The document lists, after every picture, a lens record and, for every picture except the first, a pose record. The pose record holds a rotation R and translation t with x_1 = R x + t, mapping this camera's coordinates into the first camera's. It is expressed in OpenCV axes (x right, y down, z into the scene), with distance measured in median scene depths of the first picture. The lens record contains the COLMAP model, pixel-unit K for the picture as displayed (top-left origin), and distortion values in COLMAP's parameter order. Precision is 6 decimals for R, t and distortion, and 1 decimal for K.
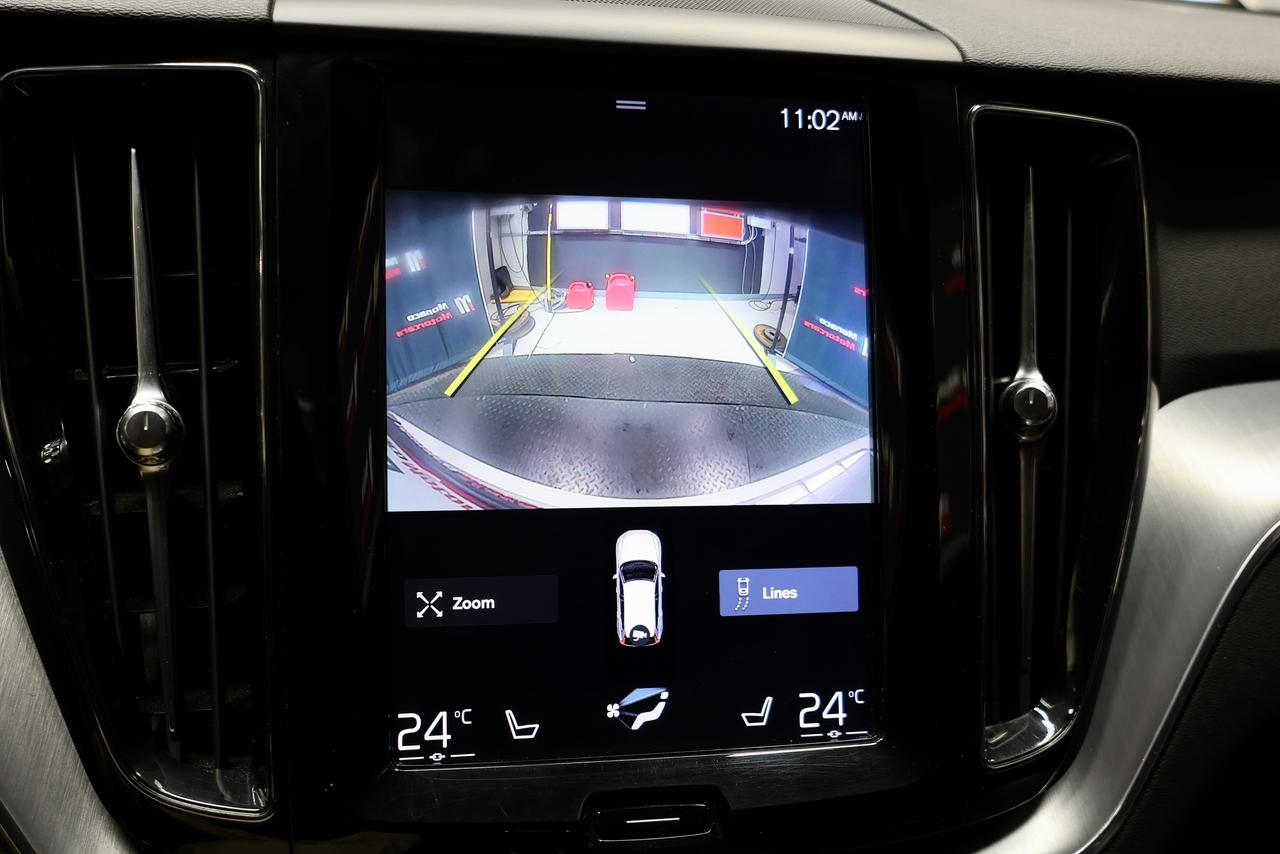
lens RADIAL K [[1485.0, 0, 629.3], [0, 1485.0, 417.4], [0, 0, 1]] dist [-0.029384, 0.000000]
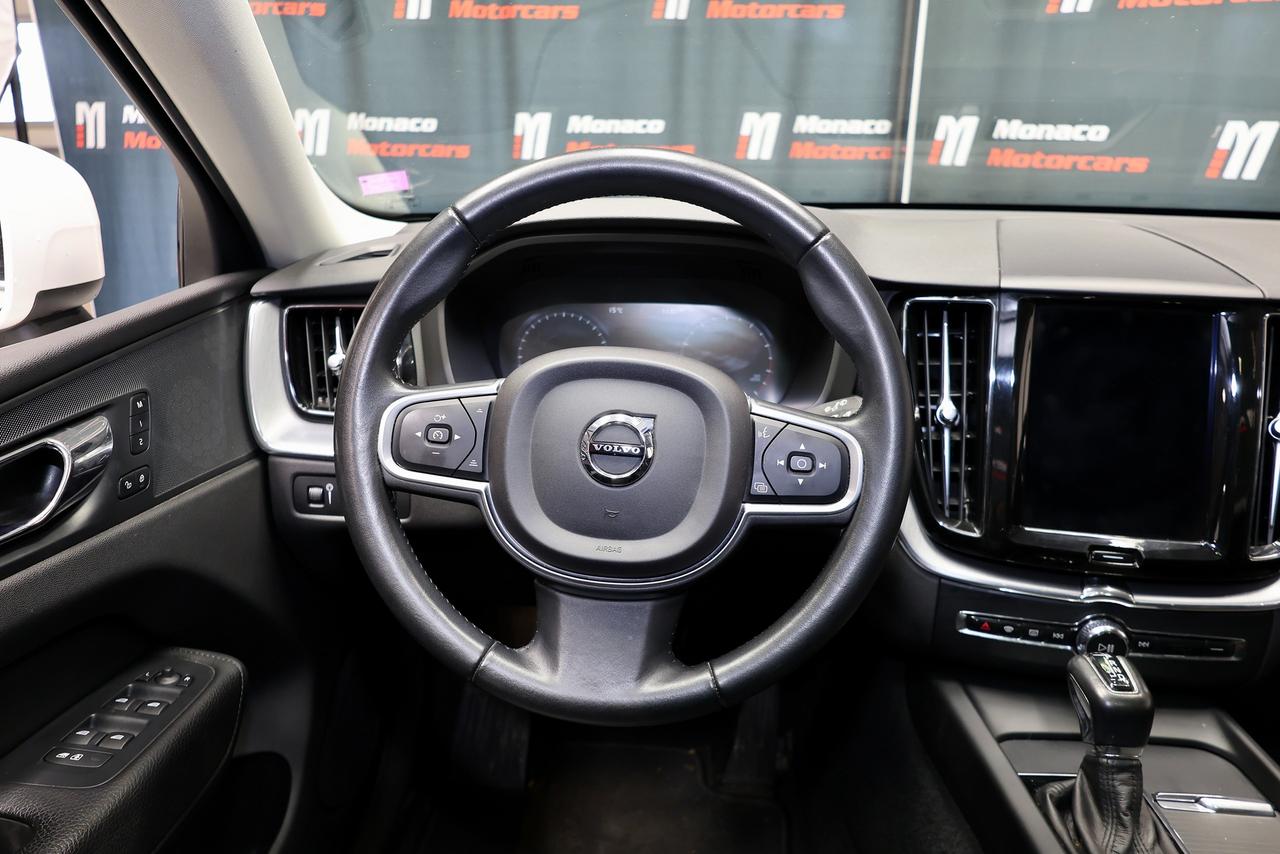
lens RADIAL K [[896.4, 0, 614.6], [0, 896.4, 417.4], [0, 0, 1]] dist [-0.035277, 0.017486]
pose [[0.910726, 0.075704, -0.406014, -0.184672], [-0.067162, 0.997119, 0.035268, -0.002338], [0.407514, -0.004851, 0.913186, -0.973892]]
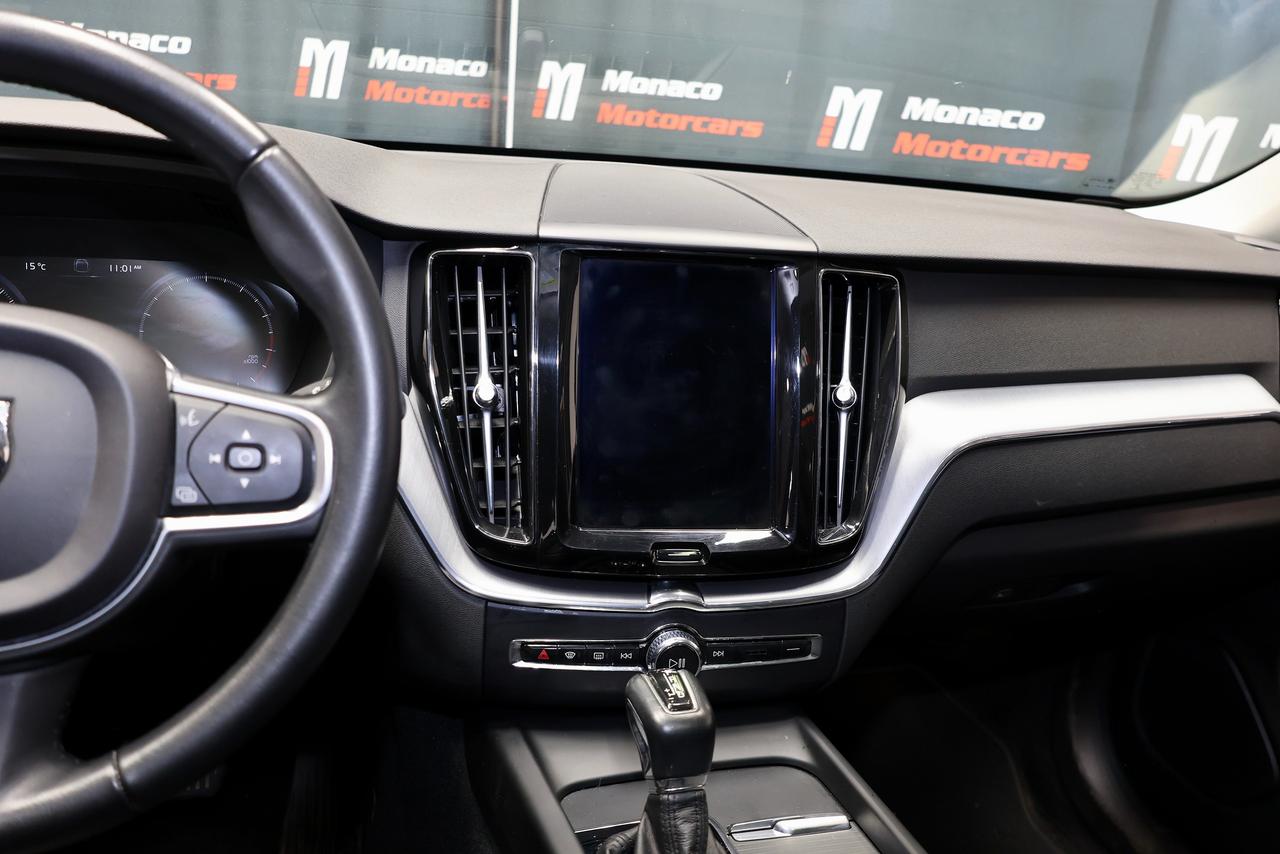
lens RADIAL K [[1102.1, 0, 634.4], [0, 1102.1, 422.9], [0, 0, 1]] dist [0.012821, -0.012452]
pose [[0.999190, 0.027658, -0.029218, -0.012049], [-0.027505, 0.999606, 0.005623, 0.037508], [0.029362, -0.004815, 0.999557, -0.828597]]
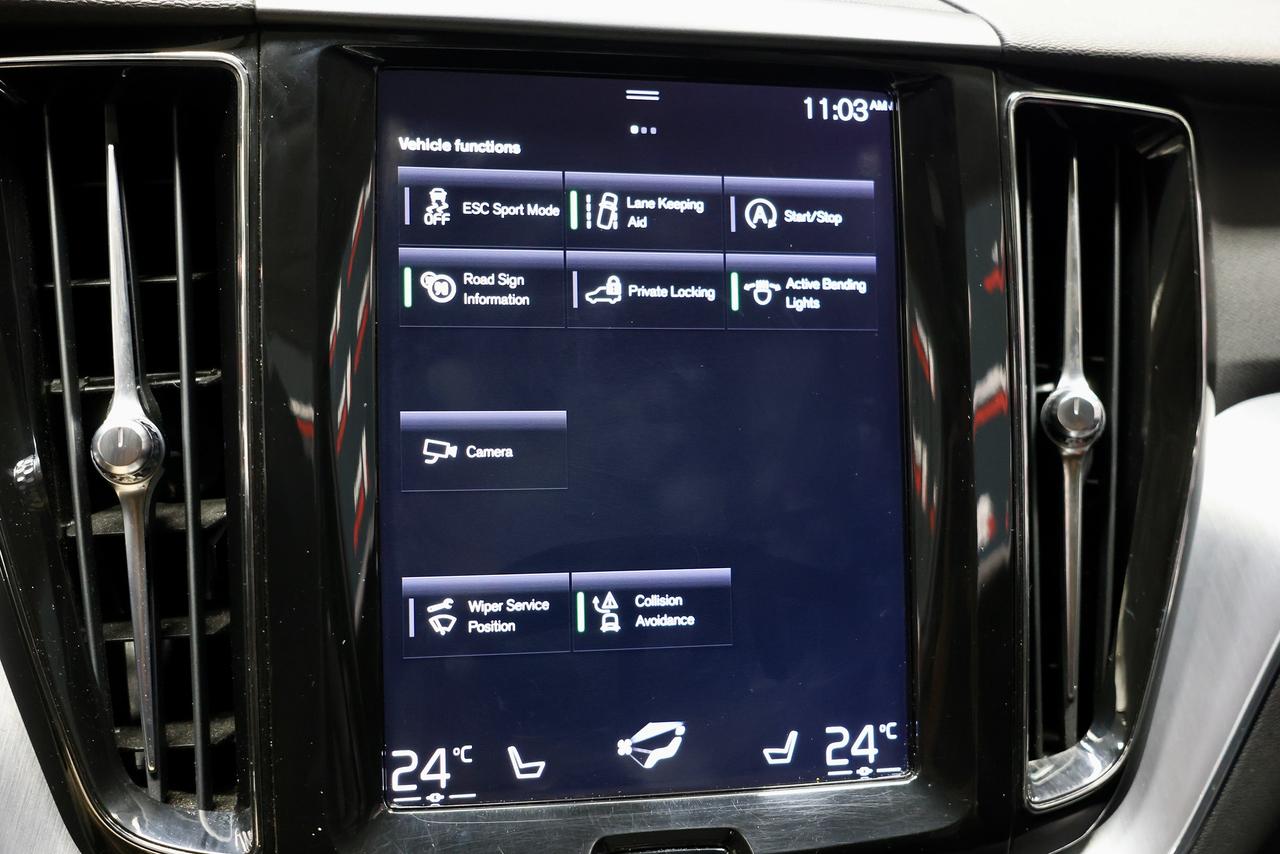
lens RADIAL K [[1485.0, 0, 633.1], [0, 1485.0, 399.0], [0, 0, 1]] dist [-0.029384, 0.000000]
pose [[0.999742, -0.002599, -0.022578, 0.015686], [0.002453, 0.999976, -0.006500, -0.013998], [0.022595, 0.006443, 0.999724, 0.071053]]
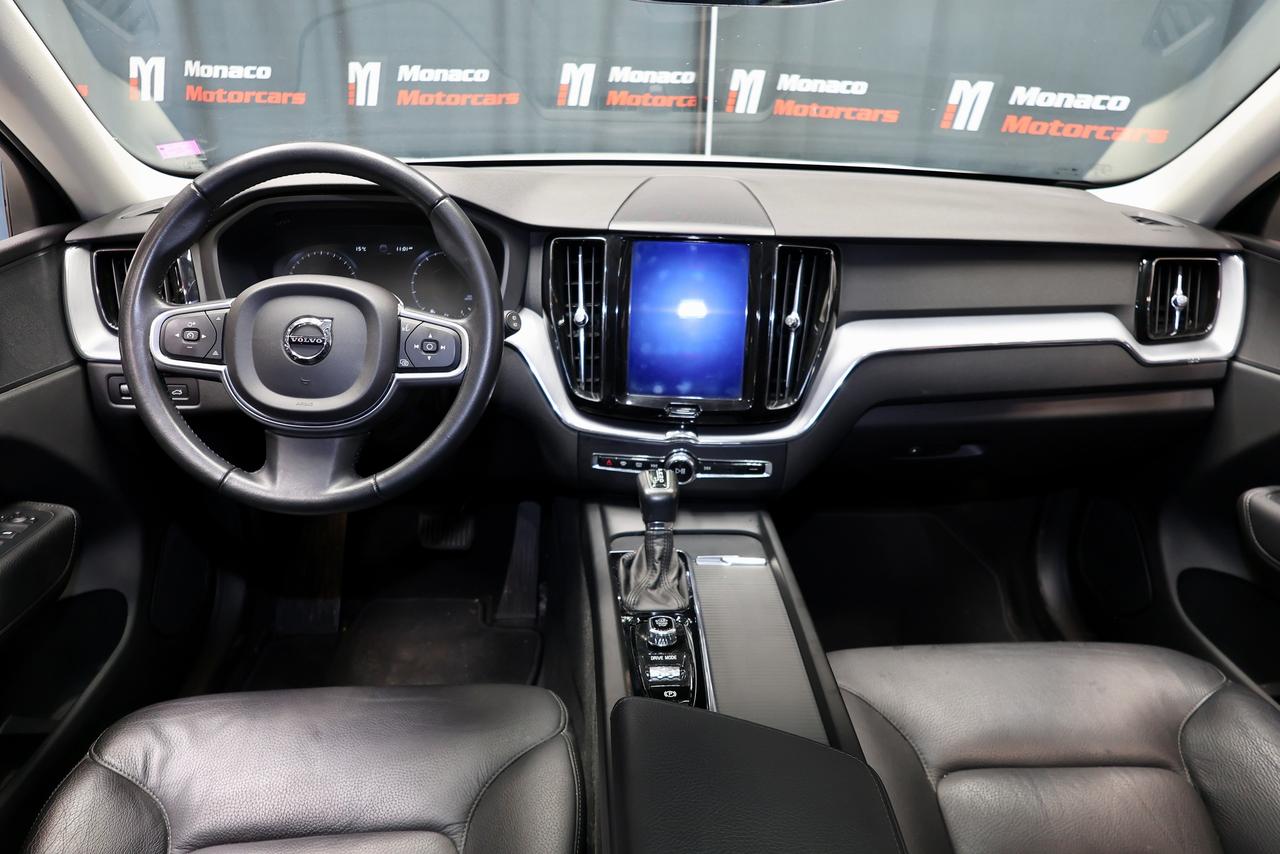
lens RADIAL K [[896.4, 0, 630.4], [0, 896.4, 425.2], [0, 0, 1]] dist [-0.035277, 0.017486]
pose [[0.957326, 0.073101, -0.279612, 0.585276], [-0.044566, 0.993250, 0.107088, 0.031183], [0.285553, -0.090057, 0.954122, -1.533525]]
